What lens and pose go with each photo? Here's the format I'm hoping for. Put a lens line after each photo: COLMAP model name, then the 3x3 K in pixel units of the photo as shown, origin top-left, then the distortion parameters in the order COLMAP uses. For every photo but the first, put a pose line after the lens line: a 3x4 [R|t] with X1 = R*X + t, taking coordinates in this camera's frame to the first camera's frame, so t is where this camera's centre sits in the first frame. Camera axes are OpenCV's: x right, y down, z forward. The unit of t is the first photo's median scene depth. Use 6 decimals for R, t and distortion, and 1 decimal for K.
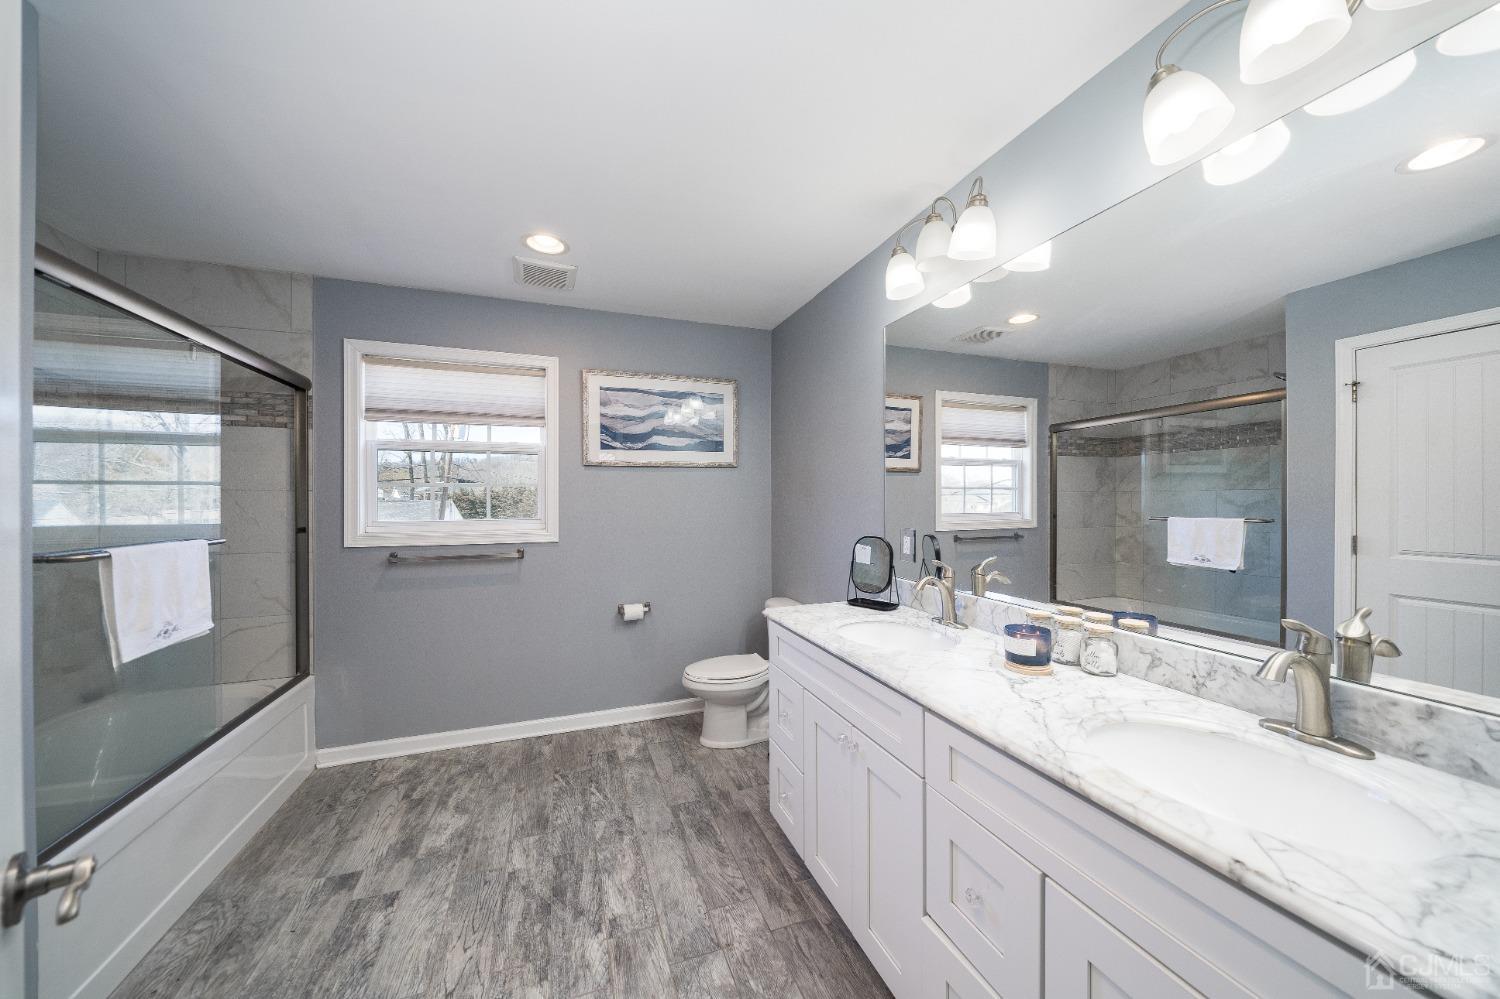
lens RADIAL K [[515.0, 0, 750.0], [0, 515.0, 499.5], [0, 0, 1]] dist [-0.006572, 0.000038]
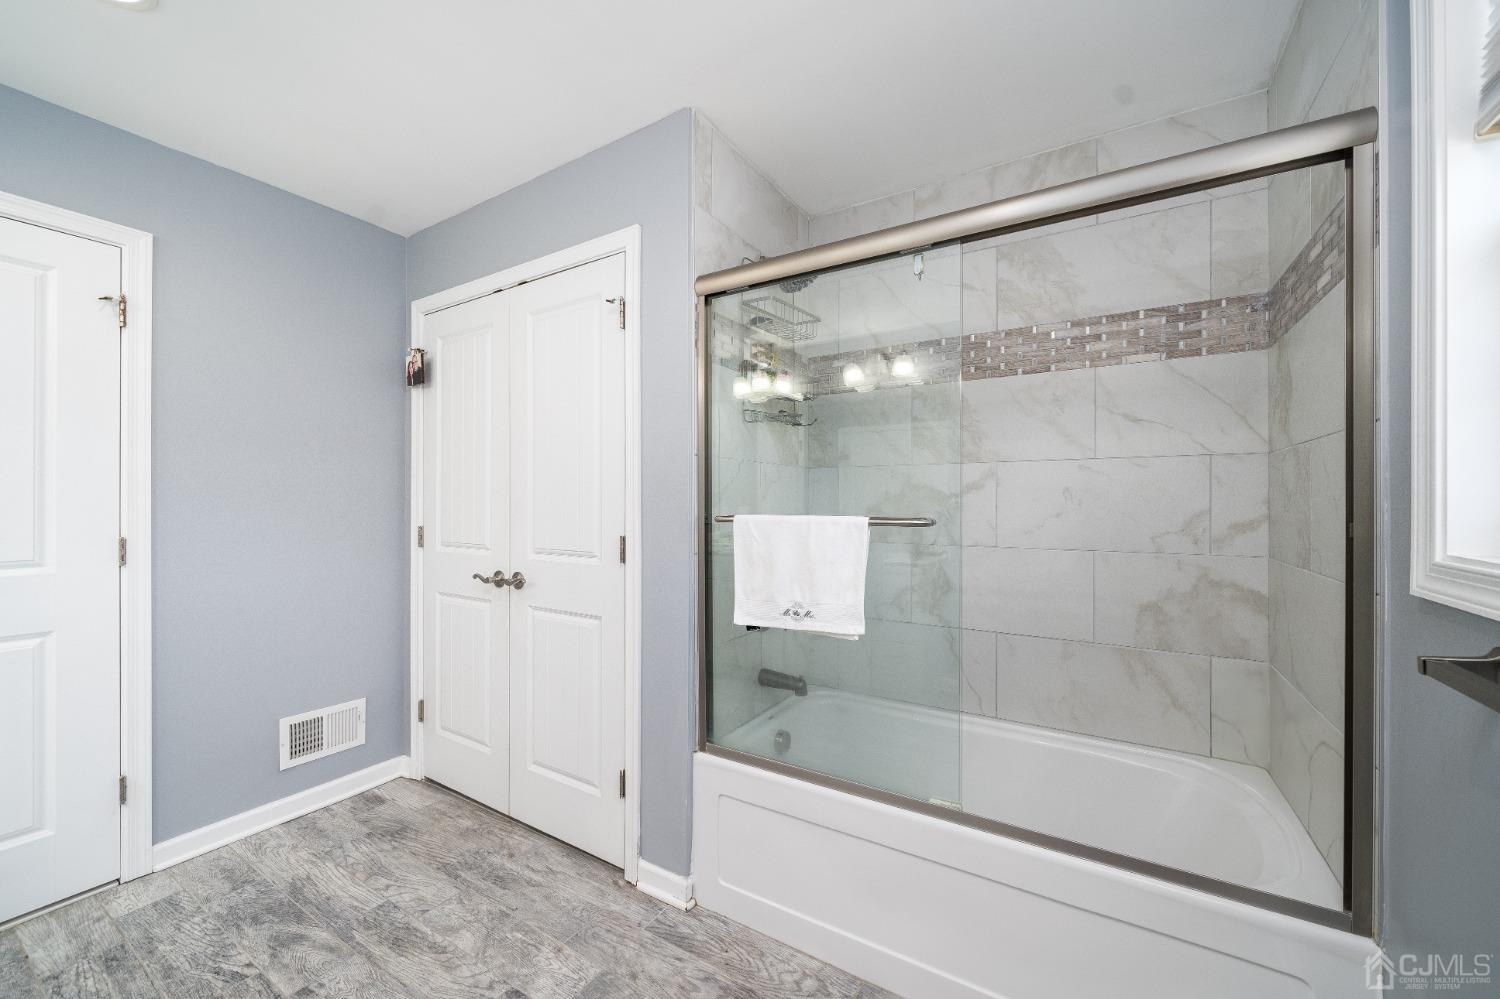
lens RADIAL K [[582.3, 0, 750.0], [0, 582.3, 499.5], [0, 0, 1]] dist [-0.002225, -0.000516]
pose [[-0.783095, 0.000846, -0.621902, -0.438247], [0.000043, 0.999999, 0.001306, 0.057182], [0.621903, 0.000996, -0.783094, 1.742433]]
